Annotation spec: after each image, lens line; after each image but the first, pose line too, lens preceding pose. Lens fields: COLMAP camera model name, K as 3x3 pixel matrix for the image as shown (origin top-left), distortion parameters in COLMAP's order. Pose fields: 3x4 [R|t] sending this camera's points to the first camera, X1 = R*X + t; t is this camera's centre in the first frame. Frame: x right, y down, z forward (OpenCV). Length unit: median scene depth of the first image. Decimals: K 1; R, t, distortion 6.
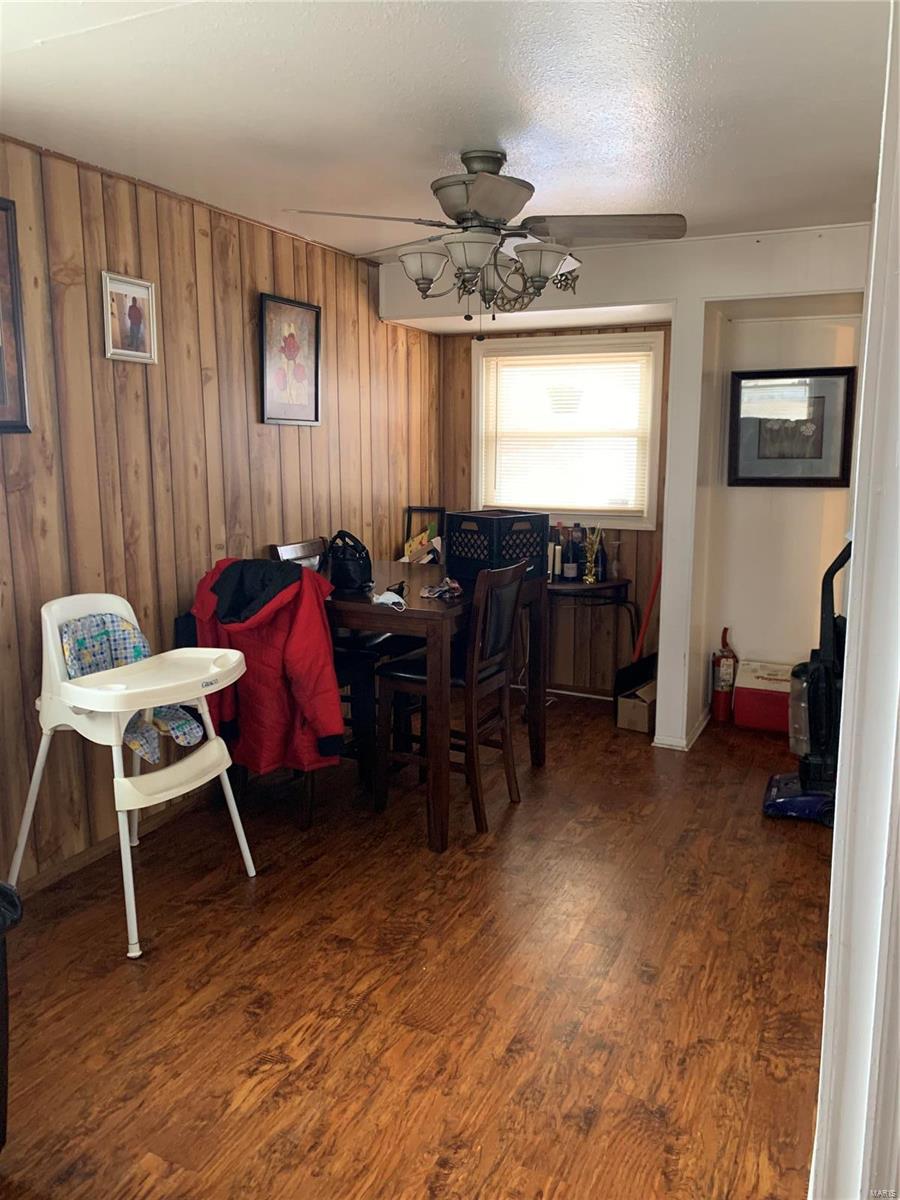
lens RADIAL K [[909.3, 0, 451.5], [0, 909.3, 605.6], [0, 0, 1]] dist [0.048097, -0.055299]
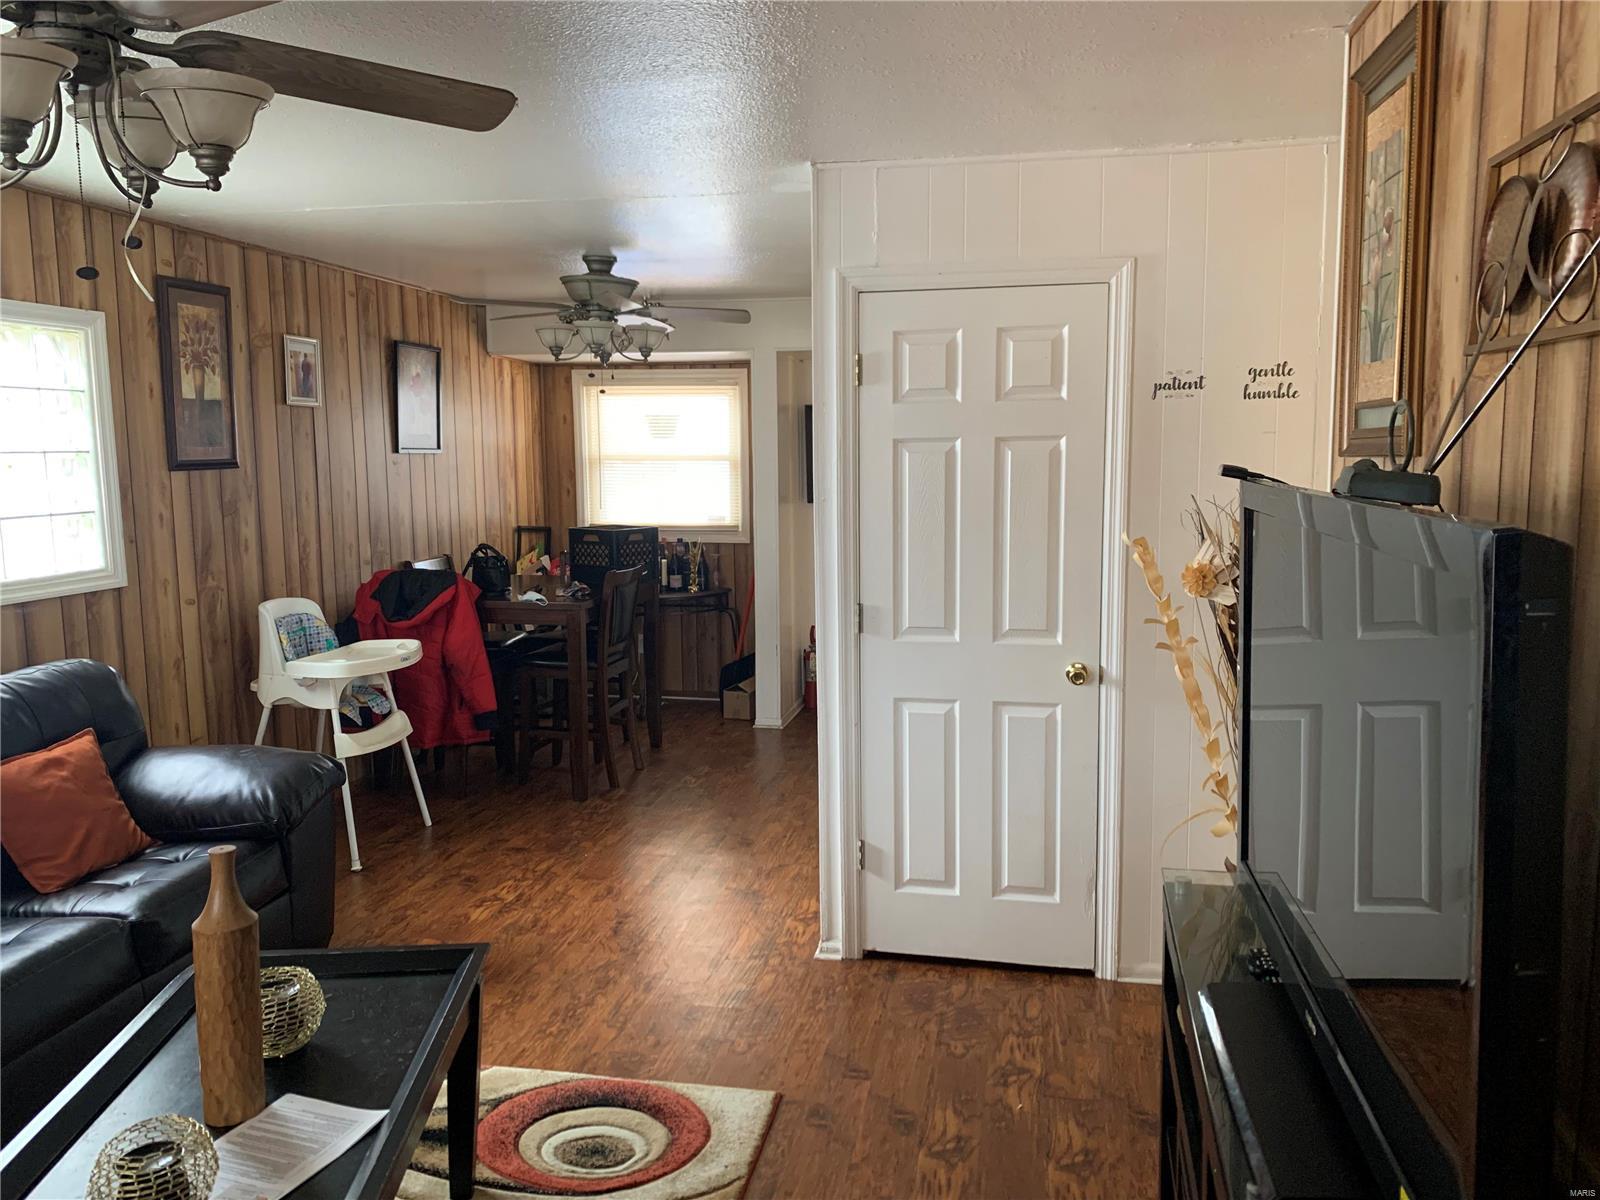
lens RADIAL K [[1212.5, 0, 805.7], [0, 1212.5, 596.9], [0, 0, 1]] dist [0.048097, -0.055299]
pose [[0.969341, -0.035600, 0.243126, -0.109058], [0.049622, 0.997424, -0.051793, 0.094897], [-0.240656, 0.062269, 0.968611, -0.671349]]
